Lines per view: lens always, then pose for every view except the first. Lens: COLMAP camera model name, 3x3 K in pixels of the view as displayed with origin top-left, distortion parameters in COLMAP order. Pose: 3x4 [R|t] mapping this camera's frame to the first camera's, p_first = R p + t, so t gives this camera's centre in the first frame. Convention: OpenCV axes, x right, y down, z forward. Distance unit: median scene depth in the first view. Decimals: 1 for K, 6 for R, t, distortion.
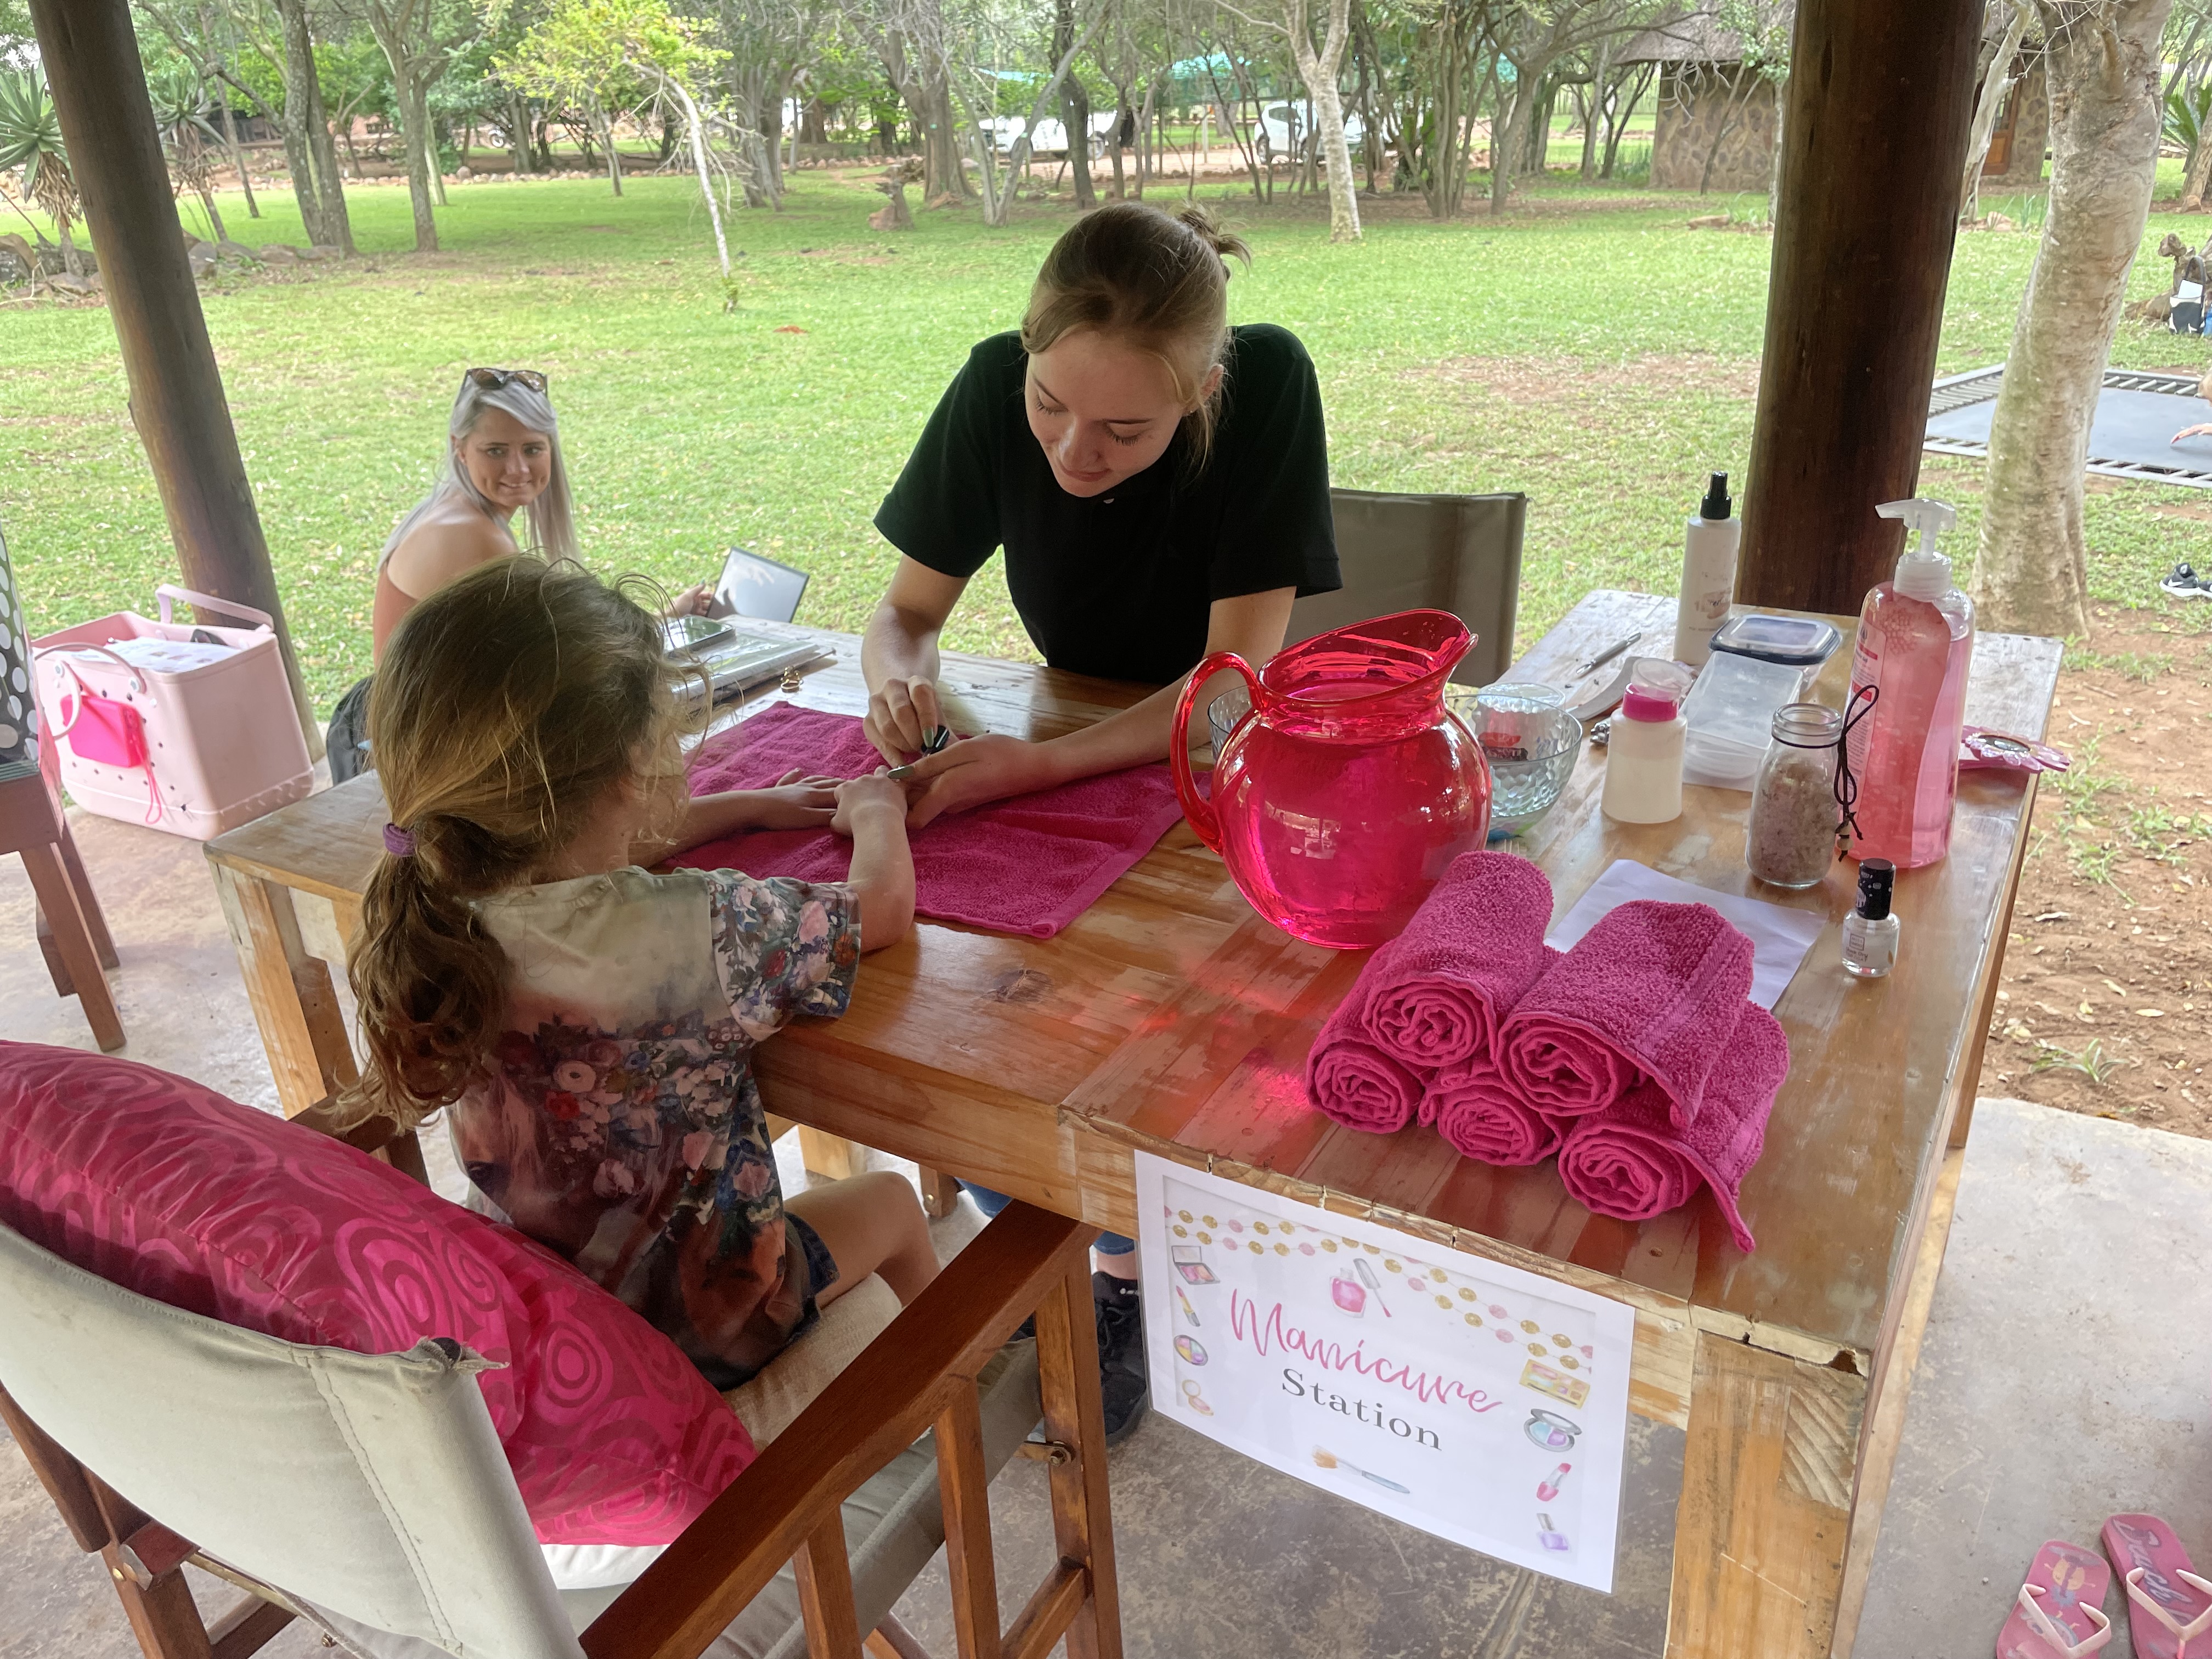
lens RADIAL K [[1700.1, 0, 1112.7], [0, 1700.1, 818.5], [0, 0, 1]] dist [0.052176, -0.073244]
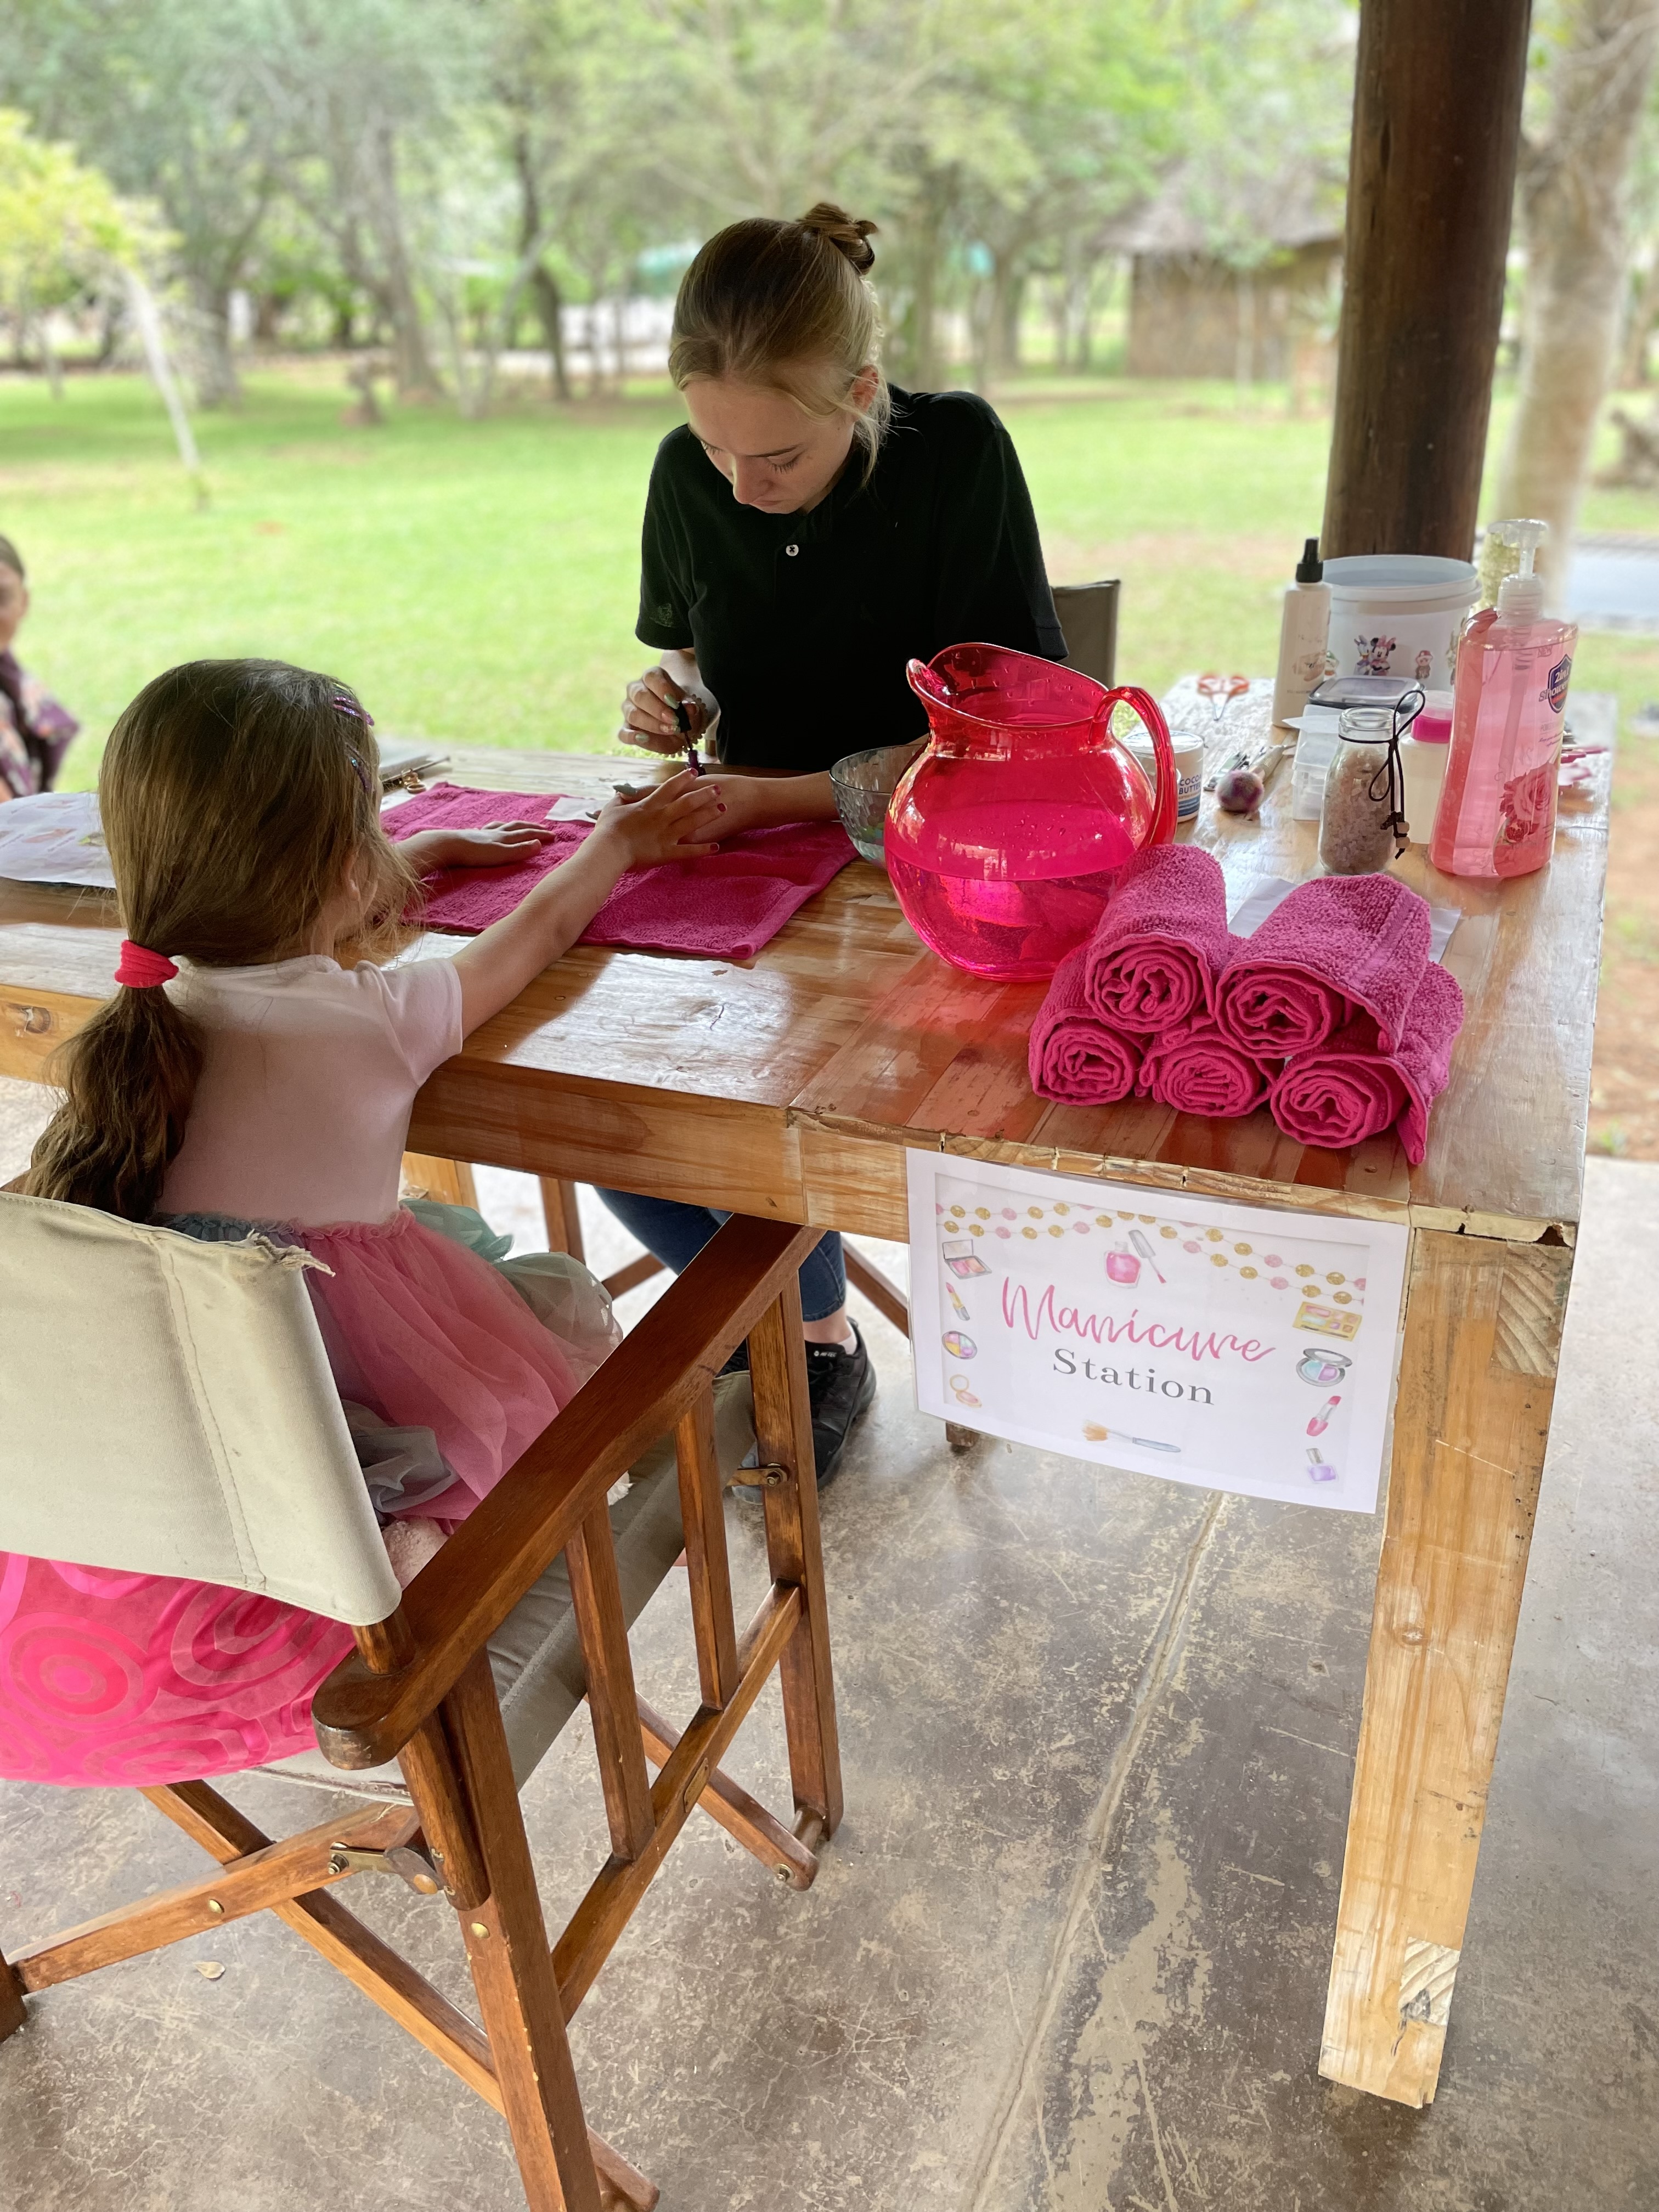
lens RADIAL K [[1700.1, 0, 830.0], [0, 1700.1, 1110.5], [0, 0, 1]] dist [0.052176, -0.073244]
pose [[0.990816, -0.062277, 0.120025, -0.142112], [0.057017, 0.997277, 0.046774, 0.134252], [-0.122611, -0.039501, 0.991668, -0.034918]]
